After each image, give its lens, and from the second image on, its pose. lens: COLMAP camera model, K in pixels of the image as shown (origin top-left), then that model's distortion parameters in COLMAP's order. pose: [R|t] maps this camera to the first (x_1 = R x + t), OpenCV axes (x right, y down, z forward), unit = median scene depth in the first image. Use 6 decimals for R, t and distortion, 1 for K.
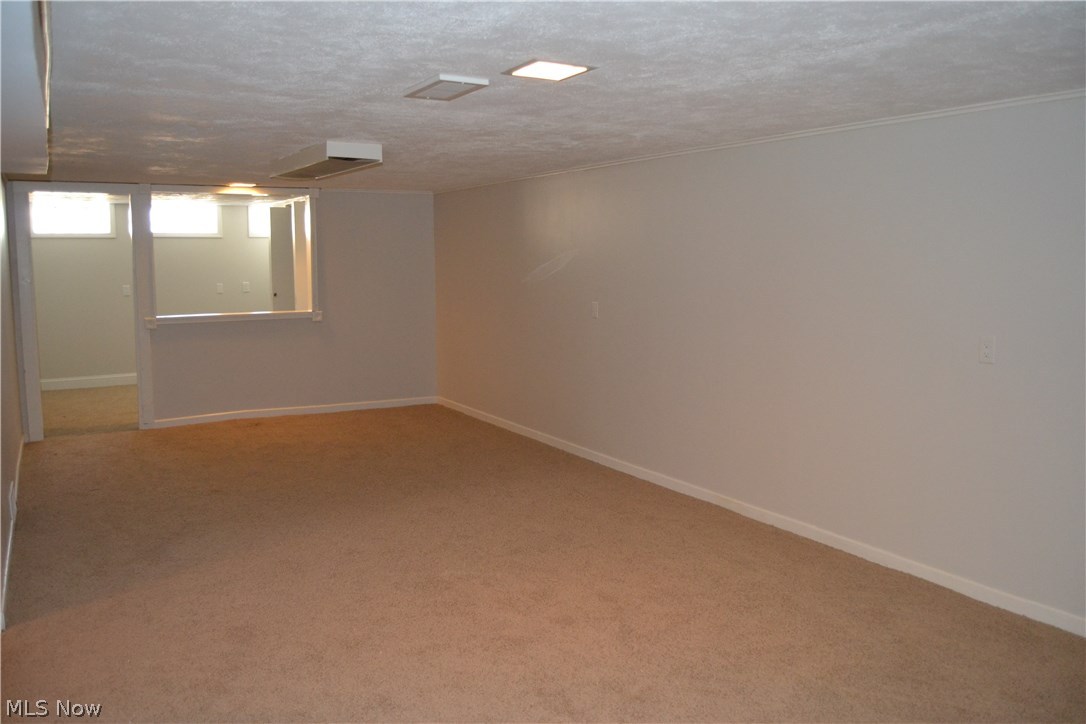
lens RADIAL K [[860.3, 0, 543.0], [0, 860.3, 362.0], [0, 0, 1]] dist [-0.104531, 0.050699]
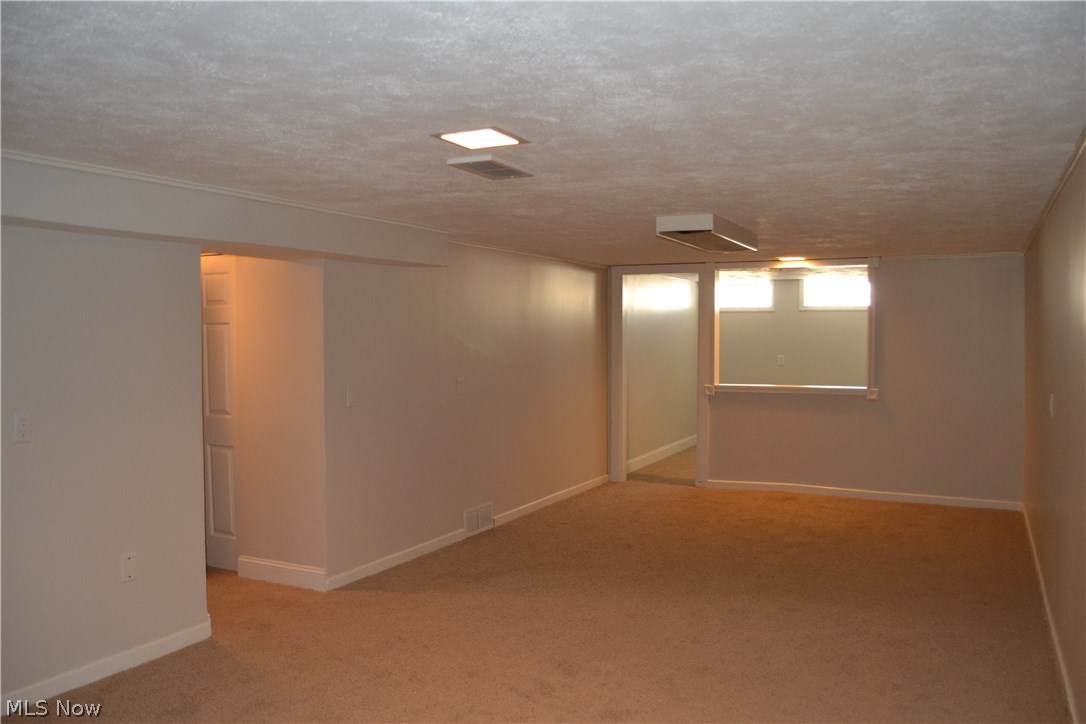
lens RADIAL K [[860.3, 0, 543.0], [0, 860.3, 362.0], [0, 0, 1]] dist [-0.104531, 0.050699]
pose [[0.540208, 0.029507, -0.841014, 0.339879], [-0.102015, 0.994311, -0.030641, -0.025527], [0.835325, 0.102348, 0.540145, 0.217171]]
